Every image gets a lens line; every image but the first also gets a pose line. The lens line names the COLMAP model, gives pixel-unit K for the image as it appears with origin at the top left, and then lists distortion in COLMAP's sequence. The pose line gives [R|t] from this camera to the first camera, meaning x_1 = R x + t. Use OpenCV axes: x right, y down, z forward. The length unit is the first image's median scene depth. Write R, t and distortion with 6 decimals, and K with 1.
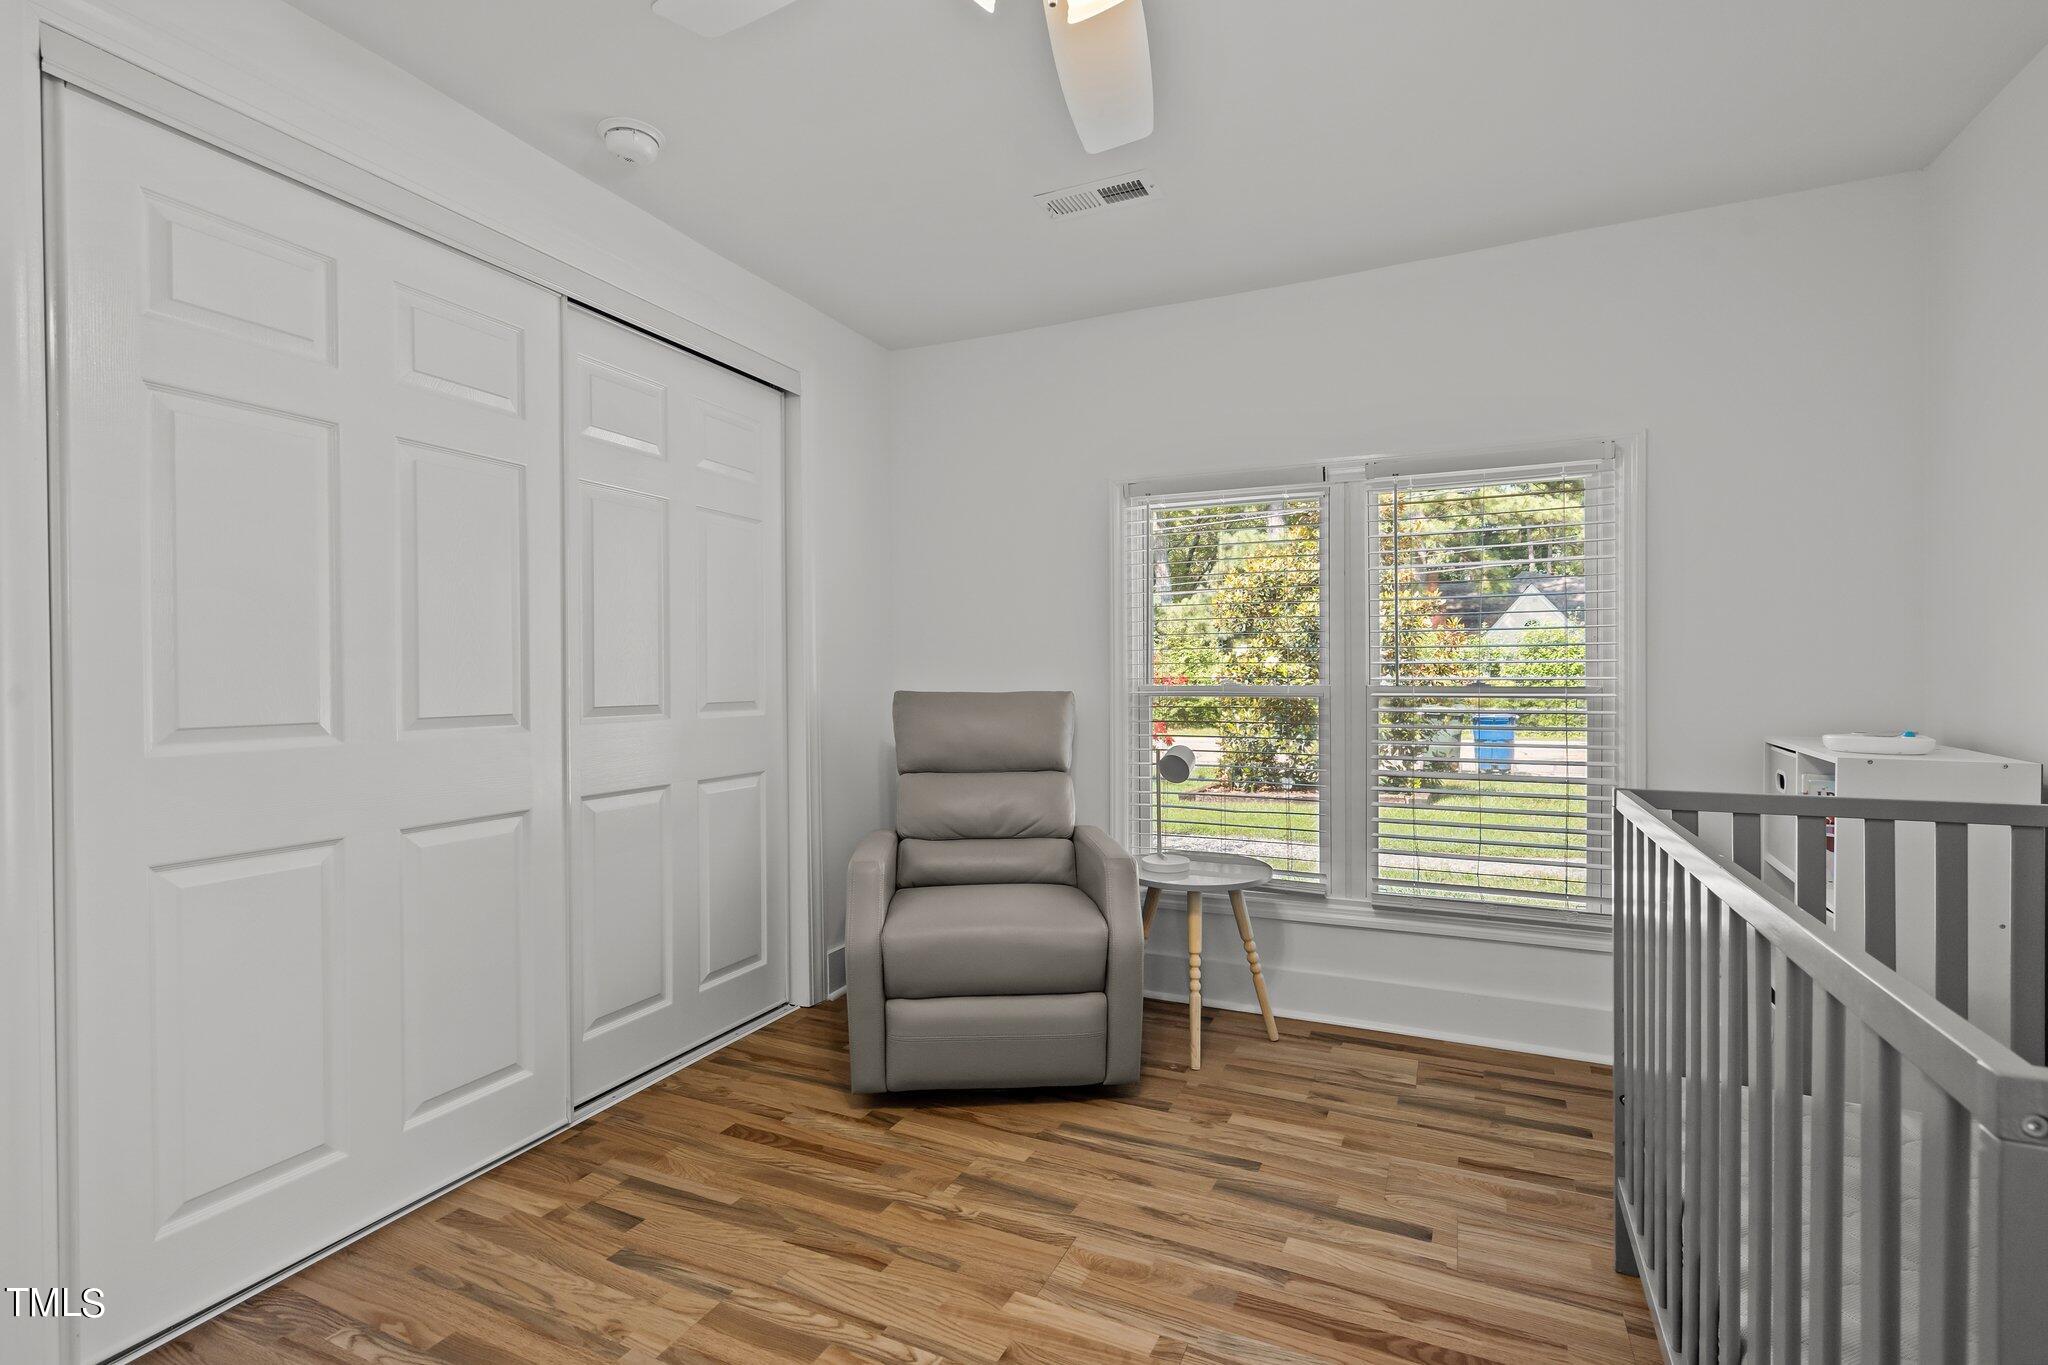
lens RADIAL K [[945.2, 0, 1021.4], [0, 945.2, 688.4], [0, 0, 1]] dist [-0.004856, 0.001787]
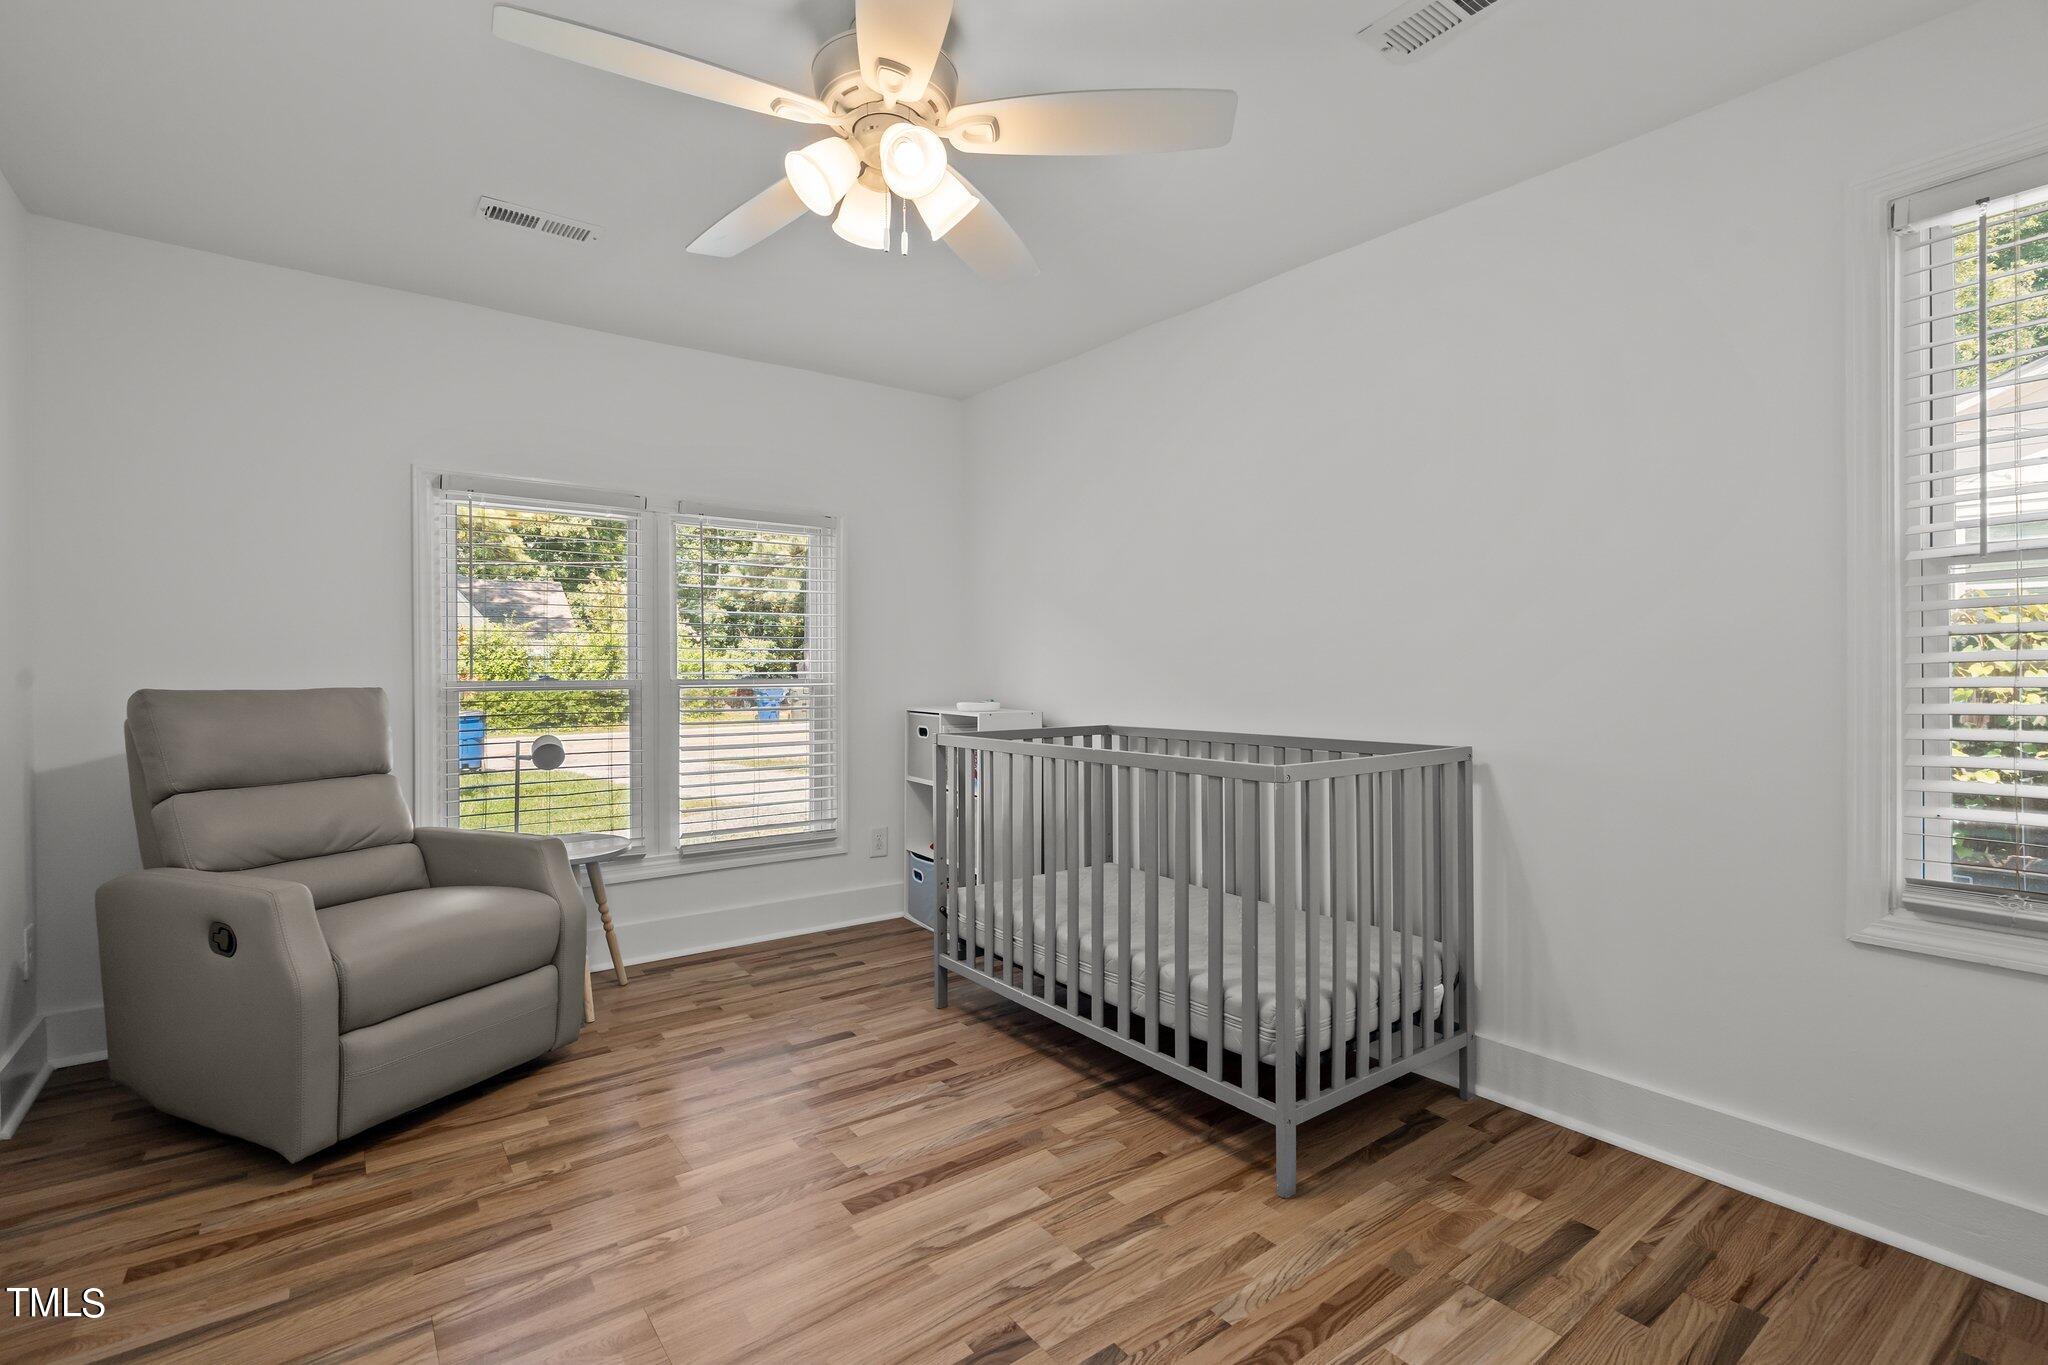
lens RADIAL K [[945.2, 0, 1020.7], [0, 945.2, 674.5], [0, 0, 1]] dist [-0.004856, 0.001787]
pose [[0.466407, 0.000668, 0.884570, -0.626645], [0.013160, 0.999884, -0.007694, 0.007876], [-0.884473, 0.015229, 0.466344, 0.024426]]
